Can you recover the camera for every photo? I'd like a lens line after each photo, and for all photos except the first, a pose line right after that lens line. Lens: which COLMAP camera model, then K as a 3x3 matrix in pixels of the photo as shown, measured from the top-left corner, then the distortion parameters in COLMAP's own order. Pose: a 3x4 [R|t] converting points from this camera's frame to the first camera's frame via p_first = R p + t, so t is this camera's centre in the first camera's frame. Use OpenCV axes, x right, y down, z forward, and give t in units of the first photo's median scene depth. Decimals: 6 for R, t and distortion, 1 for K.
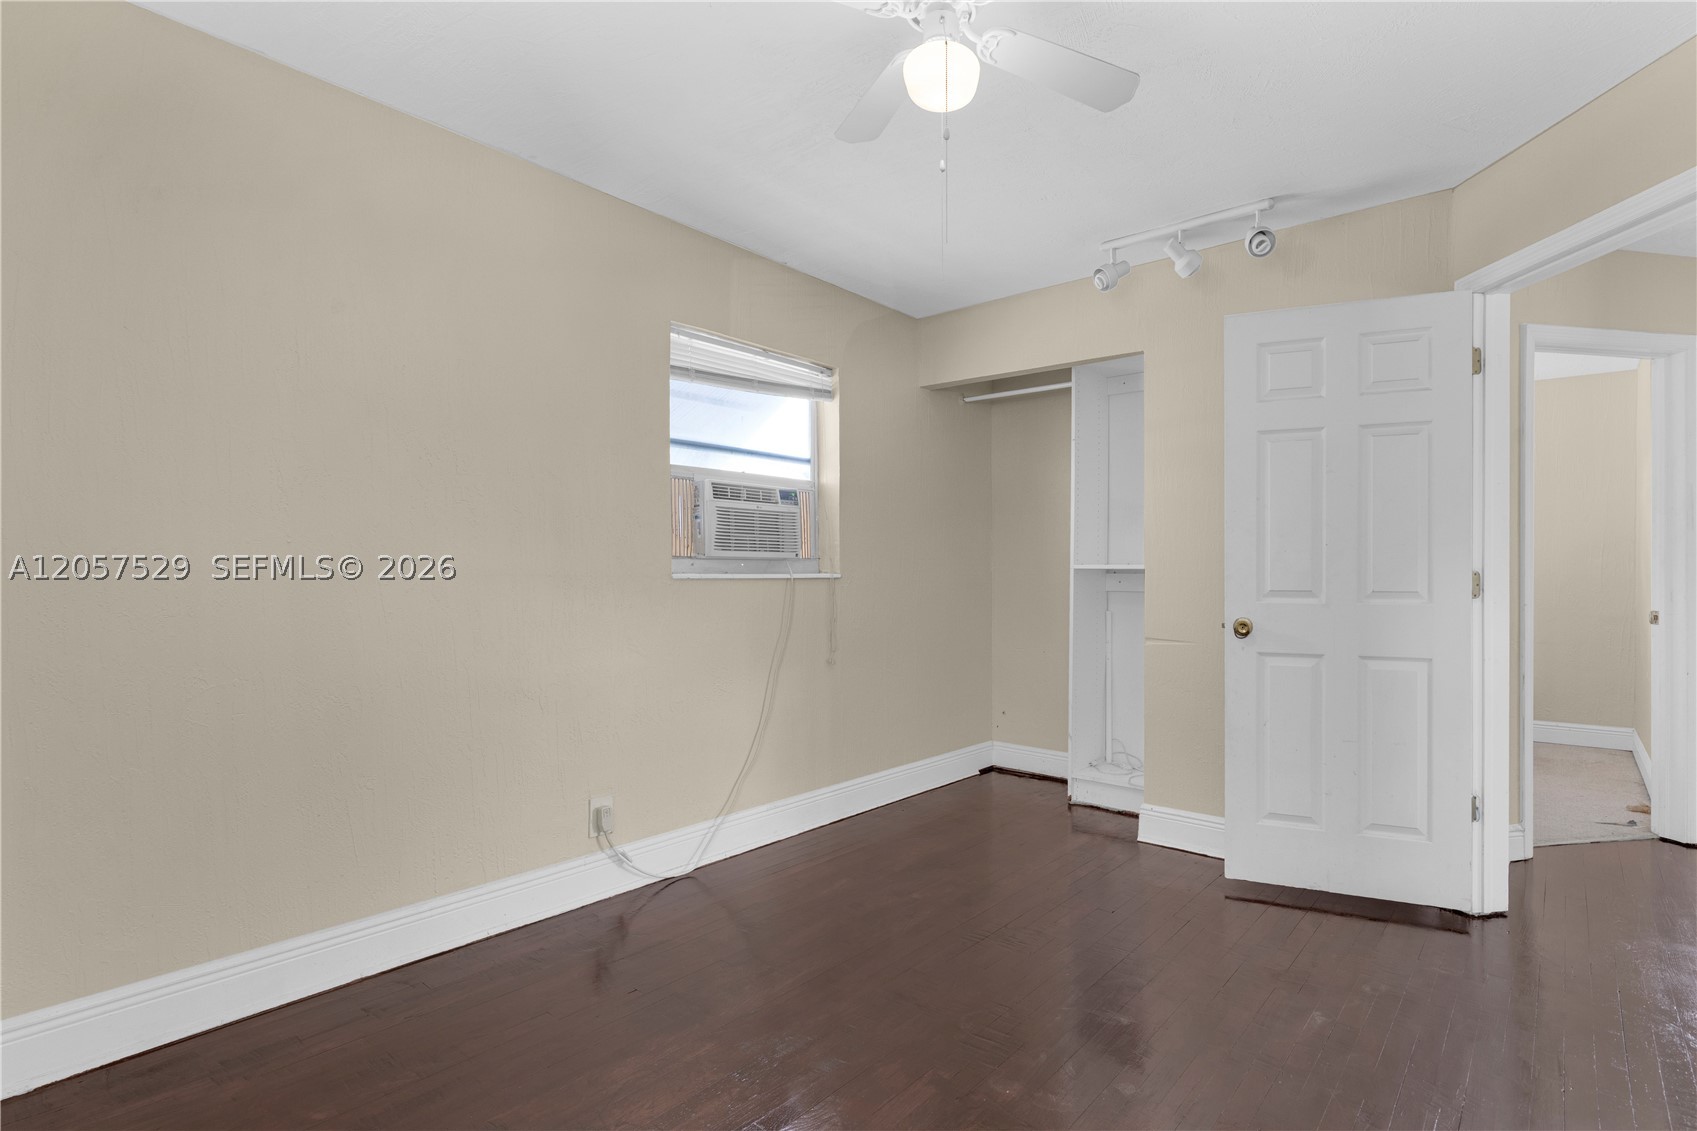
lens RADIAL K [[791.1, 0, 884.8], [0, 791.1, 574.7], [0, 0, 1]] dist [-0.001805, 0.000164]
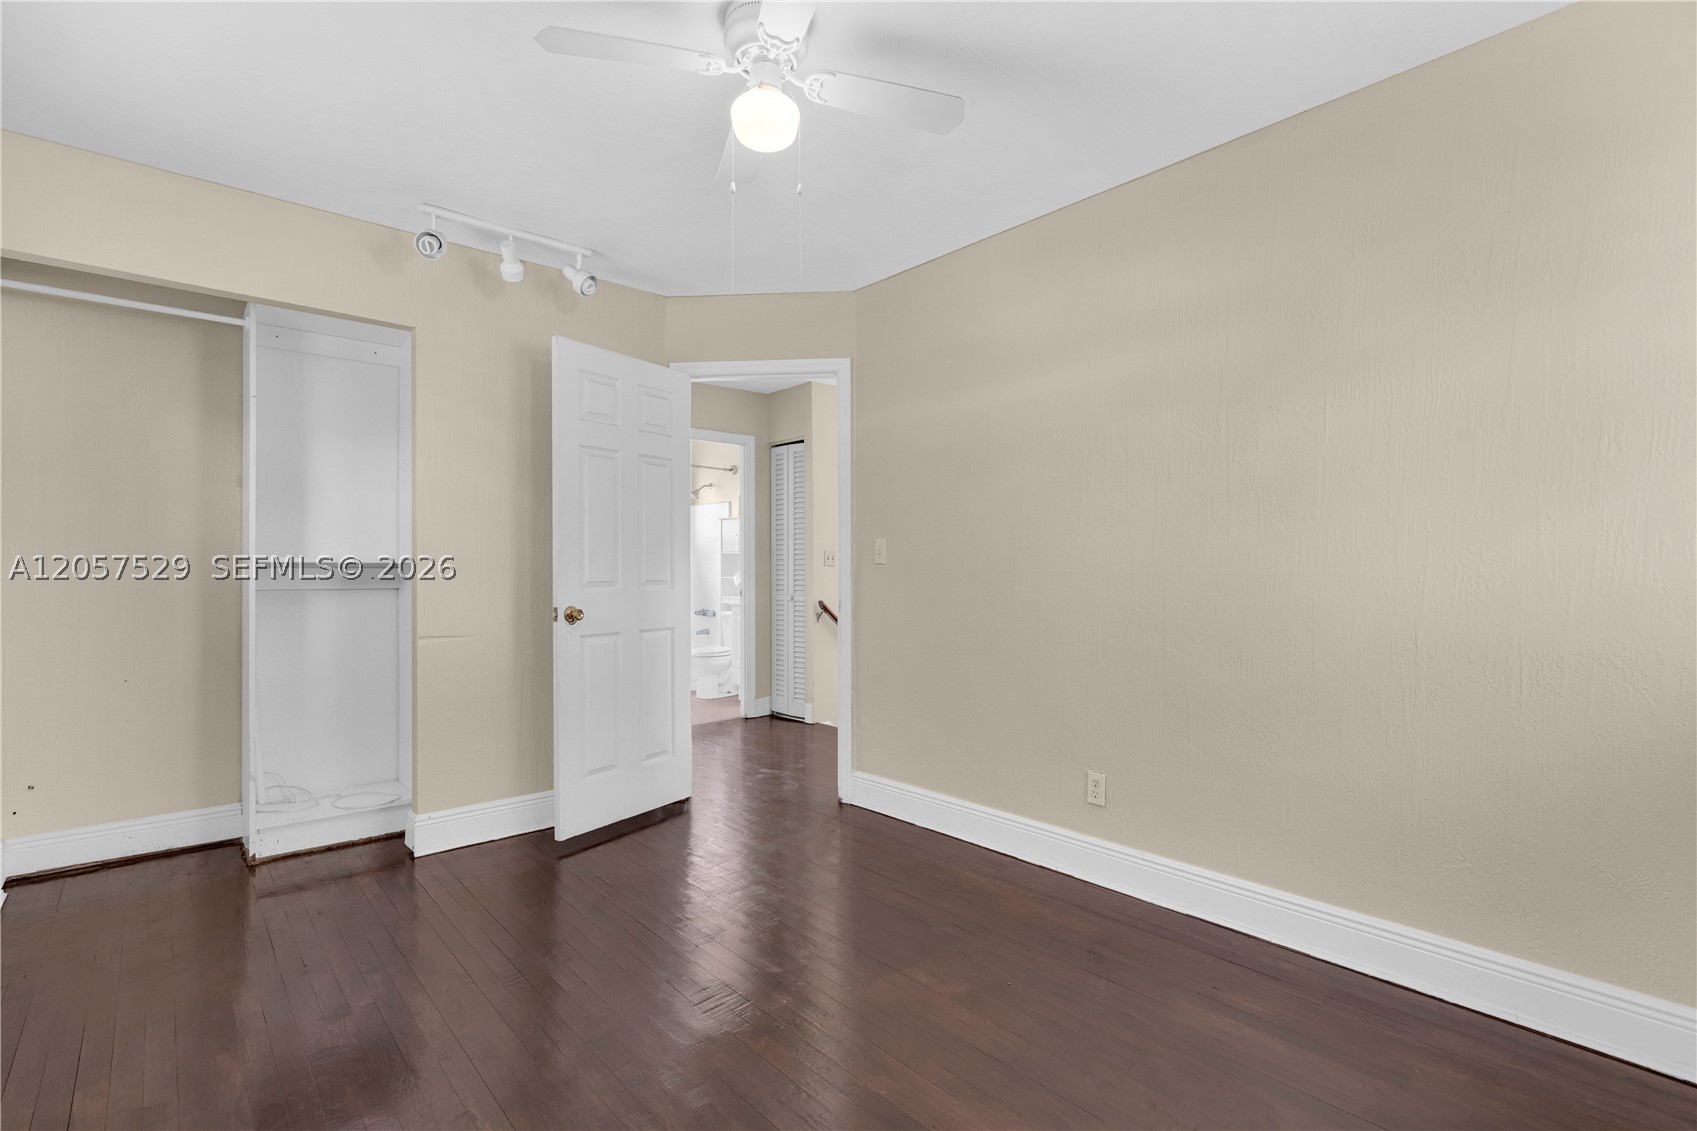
lens RADIAL K [[791.1, 0, 838.0], [0, 791.1, 564.3], [0, 0, 1]] dist [-0.001805, 0.000164]
pose [[0.177656, 0.005307, 0.984078, -0.604426], [0.004713, 0.999969, -0.006243, 0.003301], [-0.984081, 0.005747, 0.177626, 0.424377]]
